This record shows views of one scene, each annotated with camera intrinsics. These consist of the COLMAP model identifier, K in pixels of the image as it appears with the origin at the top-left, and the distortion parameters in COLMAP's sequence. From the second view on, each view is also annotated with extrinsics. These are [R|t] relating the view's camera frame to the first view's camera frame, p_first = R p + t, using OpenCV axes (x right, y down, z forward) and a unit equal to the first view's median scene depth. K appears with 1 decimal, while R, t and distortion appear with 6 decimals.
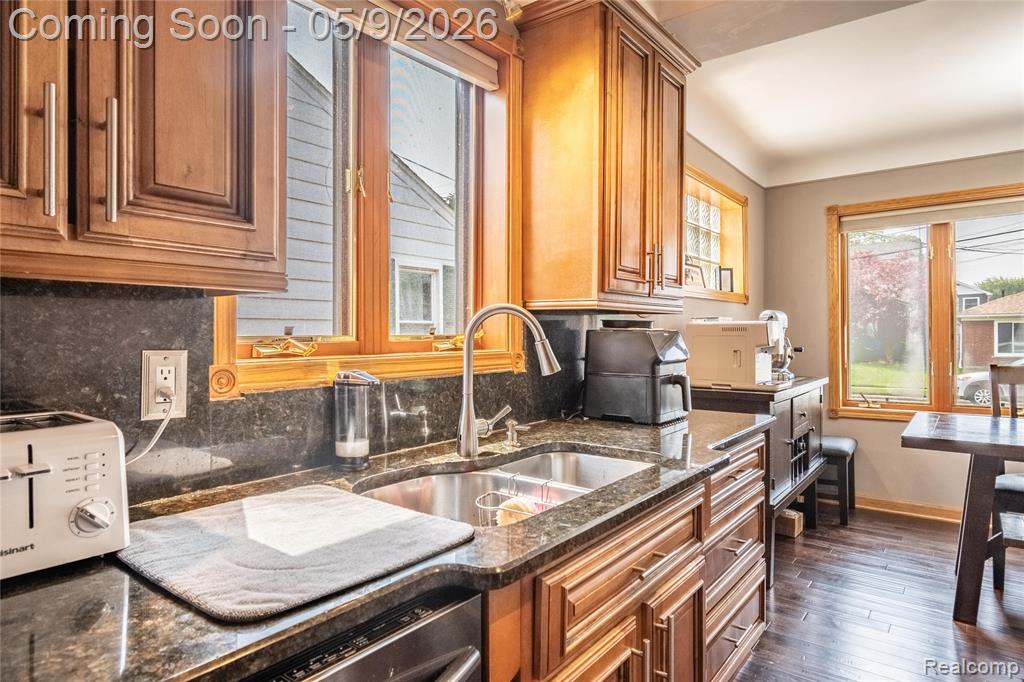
lens RADIAL K [[582.5, 0, 511.5], [0, 582.5, 336.6], [0, 0, 1]] dist [0.005371, -0.002278]
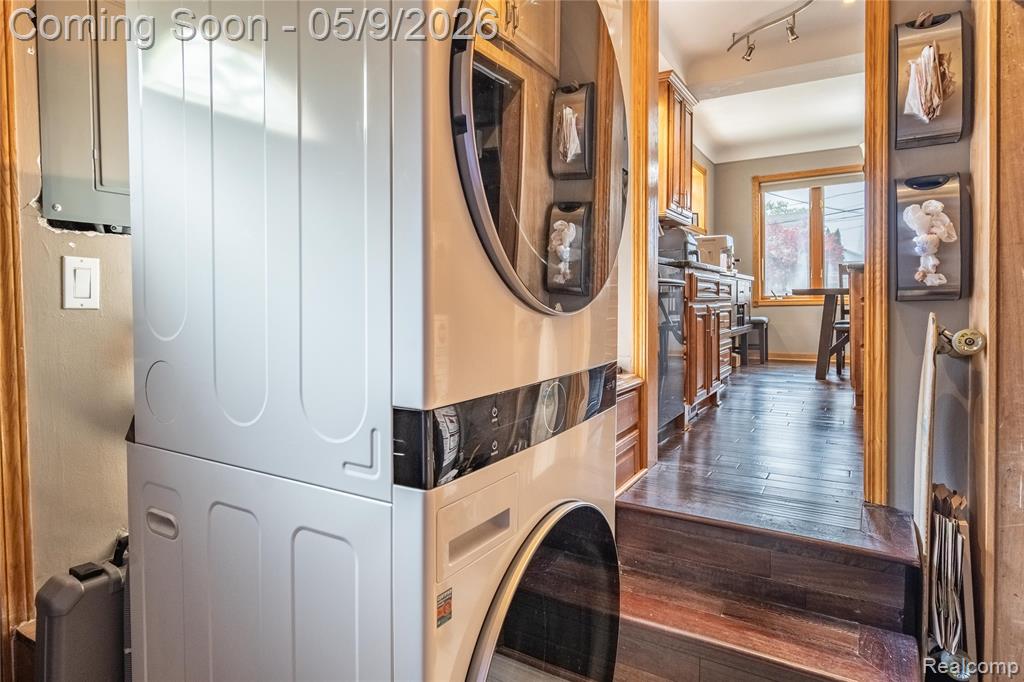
lens RADIAL K [[582.5, 0, 509.4], [0, 582.5, 314.4], [0, 0, 1]] dist [0.005371, -0.002278]
pose [[0.992484, -0.005931, 0.122229, -0.356673], [0.004148, 0.999881, 0.014836, 0.144950], [-0.122303, -0.014217, 0.992391, -0.574445]]
